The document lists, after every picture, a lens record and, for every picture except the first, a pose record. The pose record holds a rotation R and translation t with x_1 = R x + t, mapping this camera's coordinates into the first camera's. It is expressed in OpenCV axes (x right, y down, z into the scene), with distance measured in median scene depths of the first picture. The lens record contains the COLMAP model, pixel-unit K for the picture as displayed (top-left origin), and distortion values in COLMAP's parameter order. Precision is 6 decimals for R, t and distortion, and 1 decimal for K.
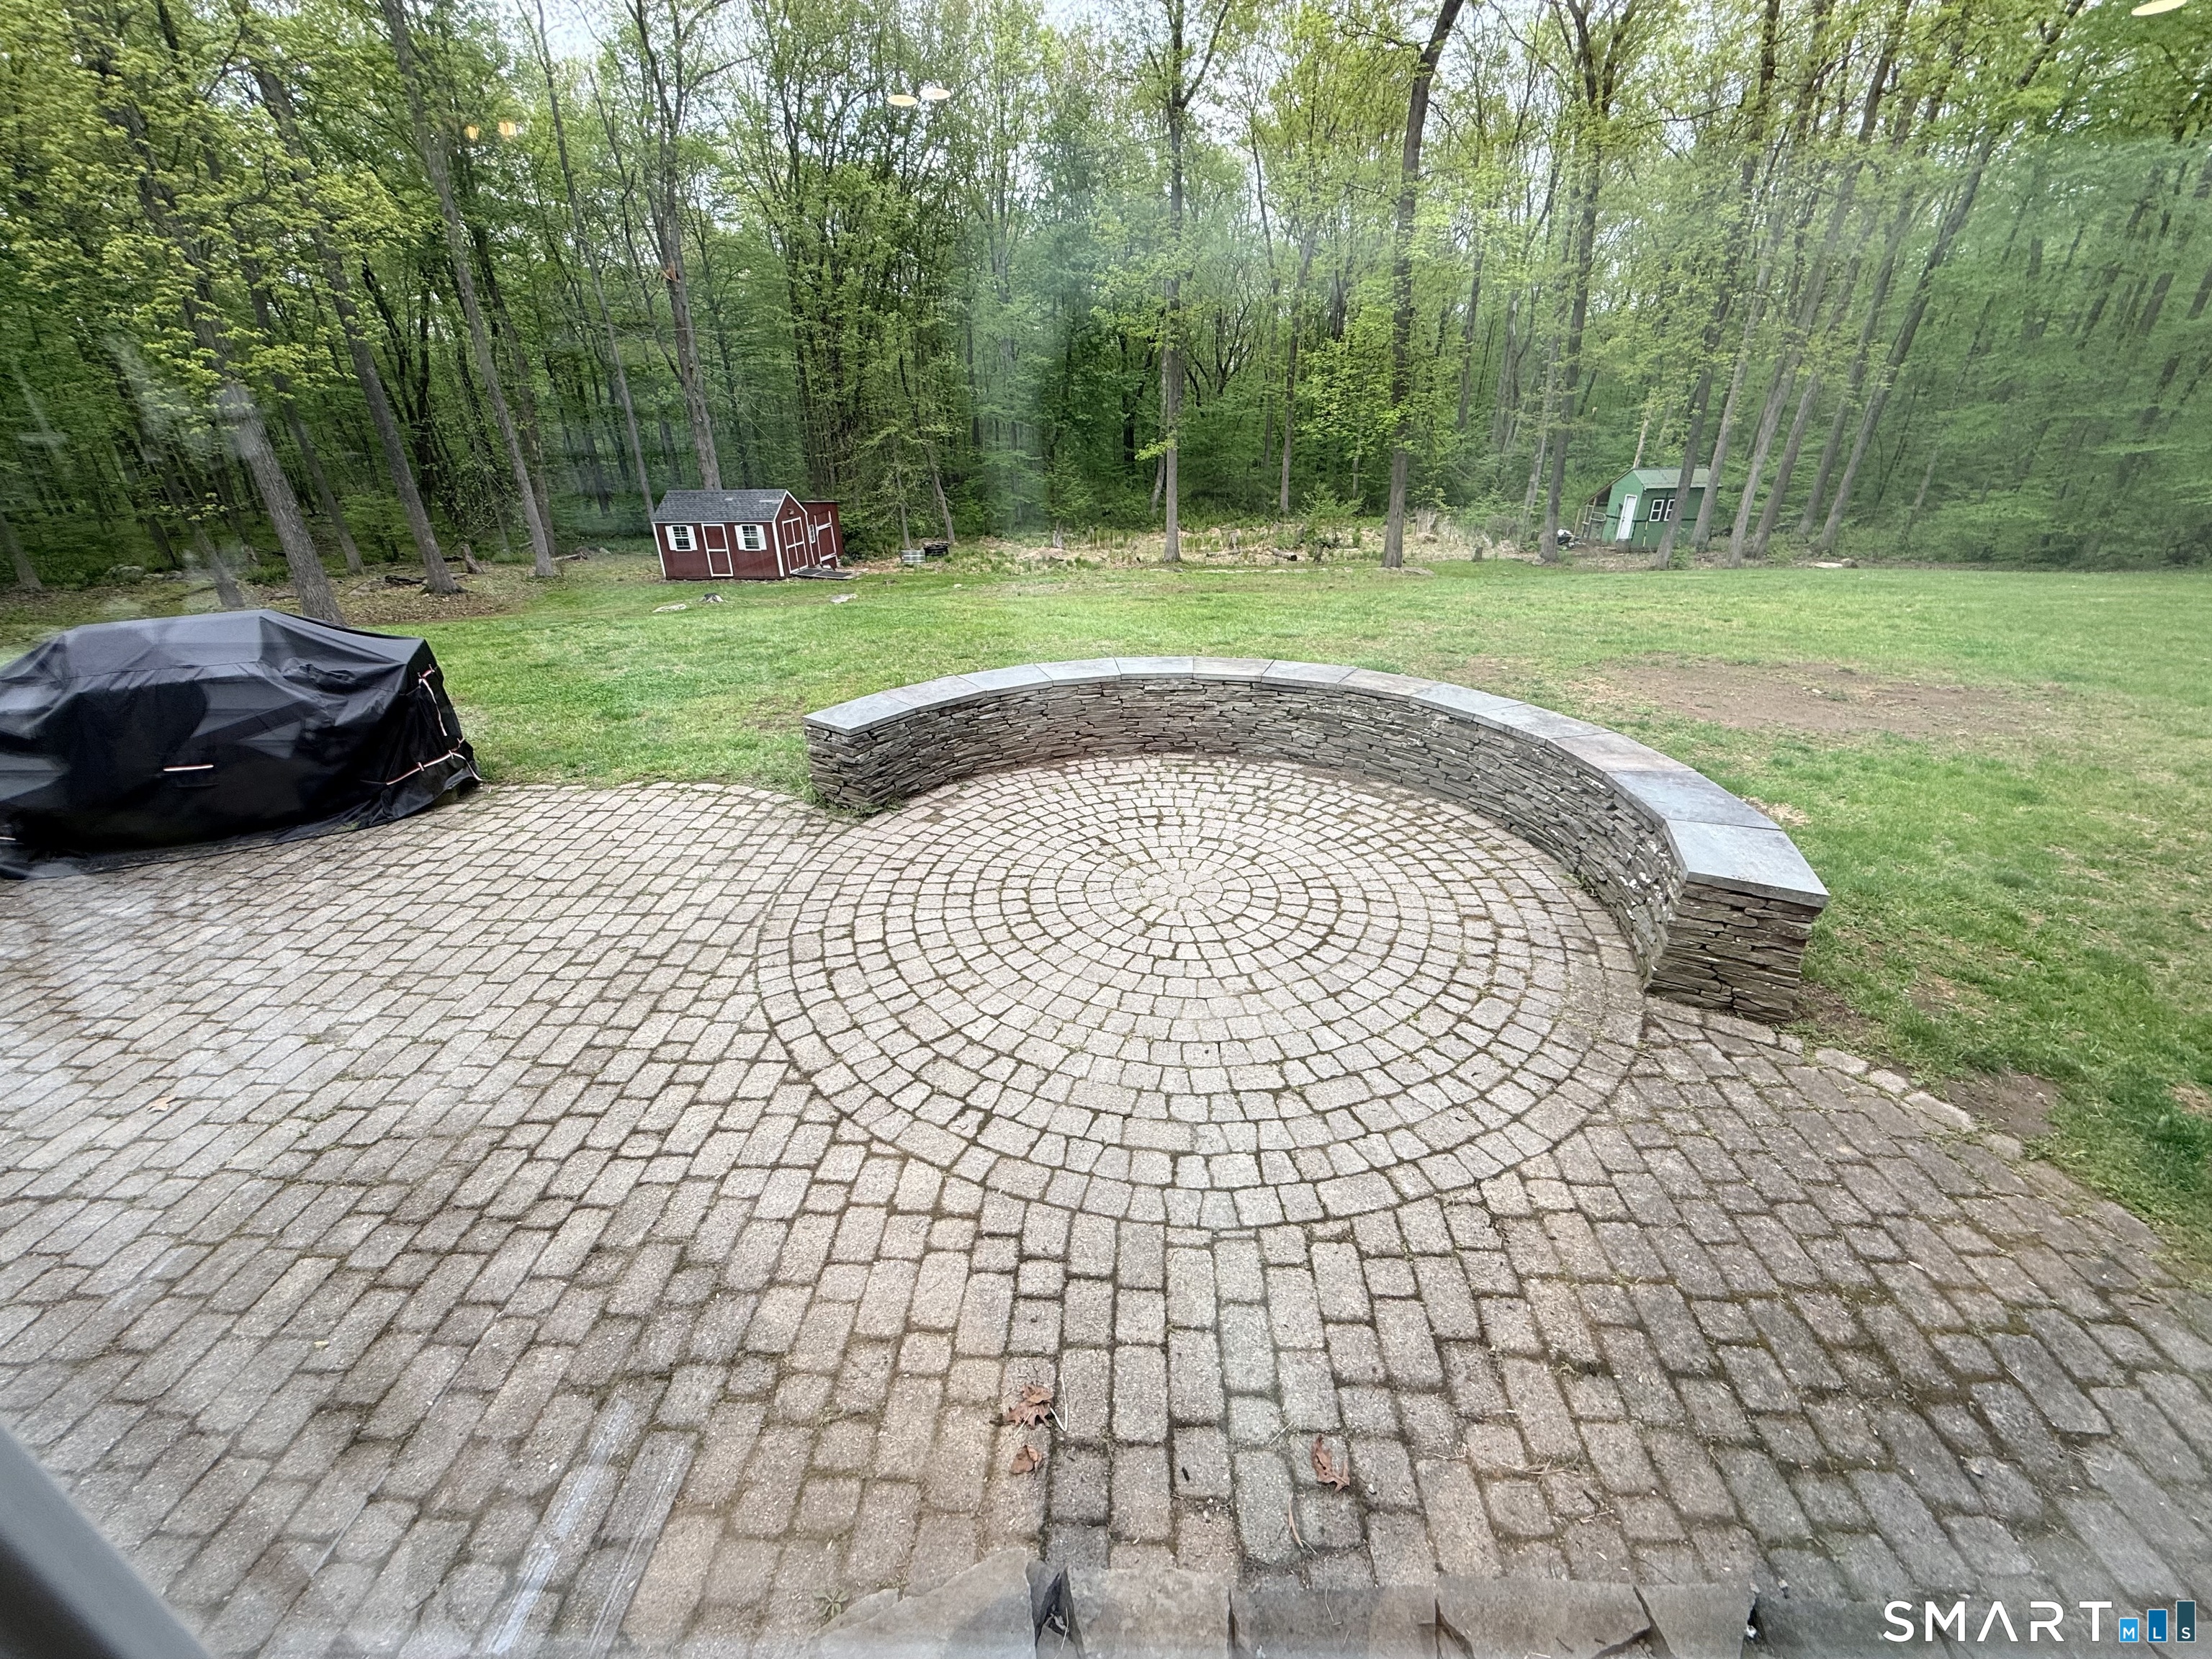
lens RADIAL K [[881.2, 0, 1100.1], [0, 881.2, 831.0], [0, 0, 1]] dist [0.000495, -0.000124]
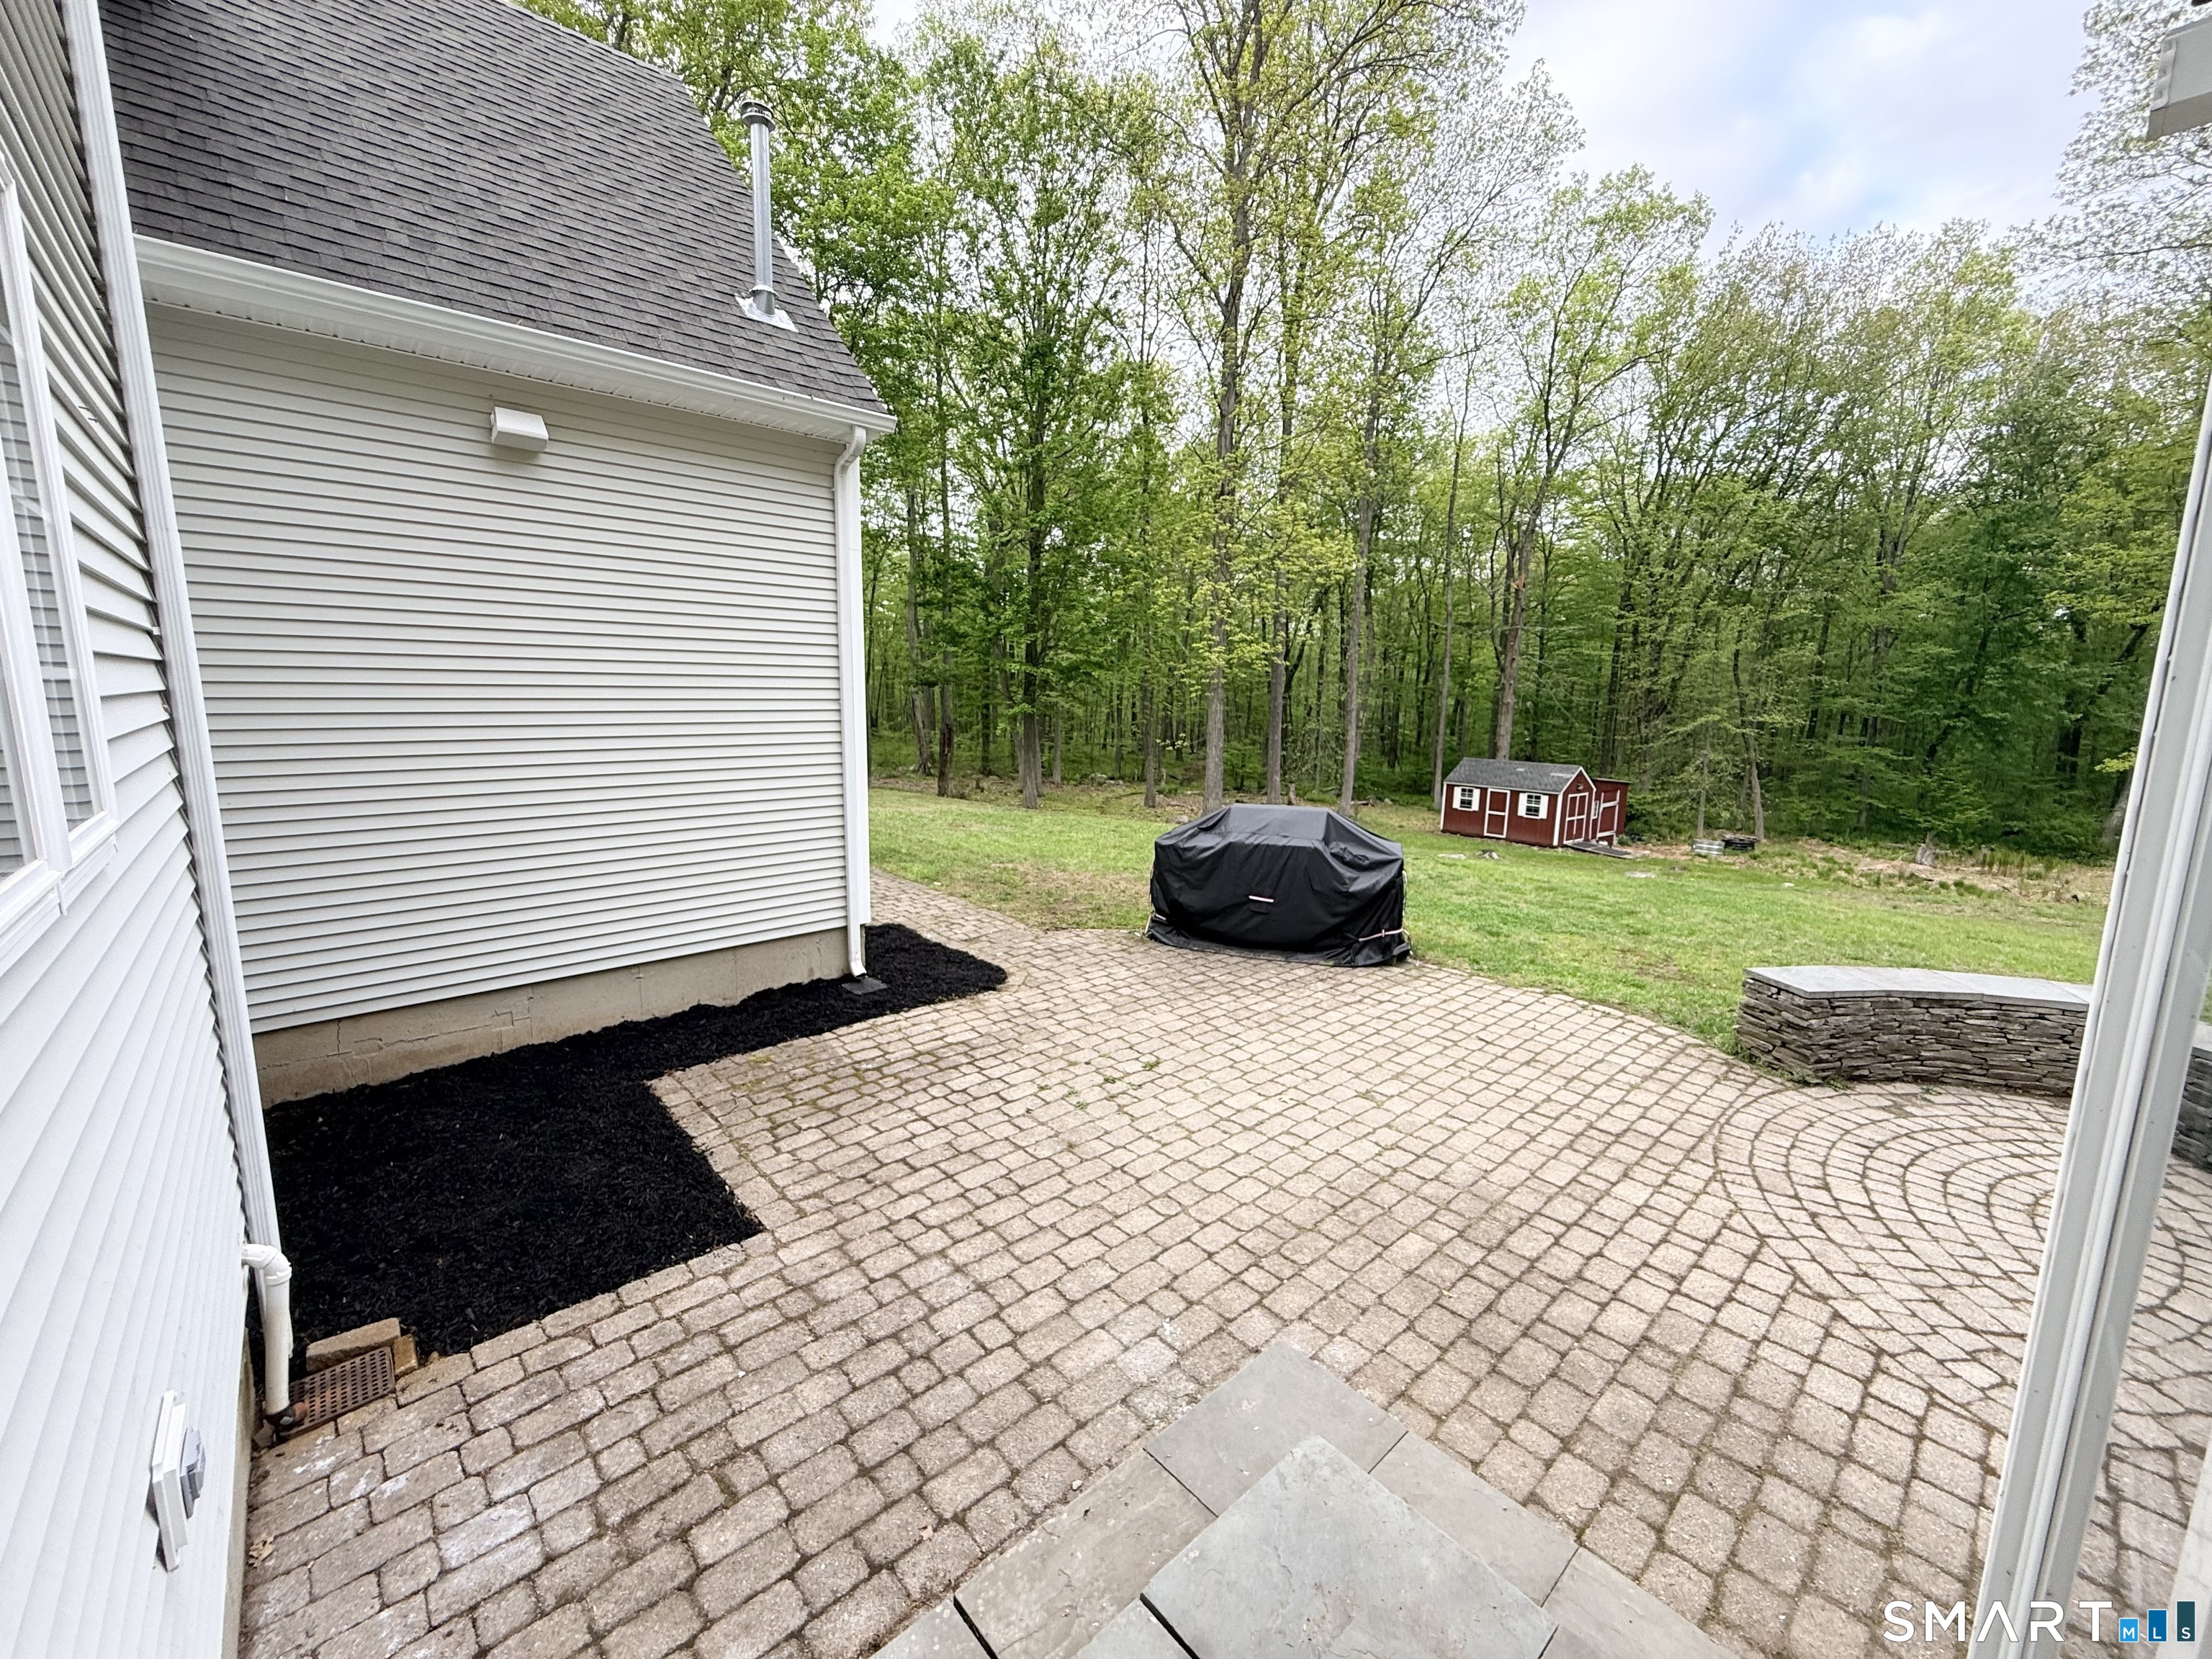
lens RADIAL K [[881.2, 0, 1104.8], [0, 881.2, 828.5], [0, 0, 1]] dist [0.000495, -0.000124]
pose [[0.703113, 0.137857, -0.697587, -0.161074], [-0.332847, 0.930722, -0.151555, 0.118260], [0.628366, 0.338750, 0.700289, -0.237392]]
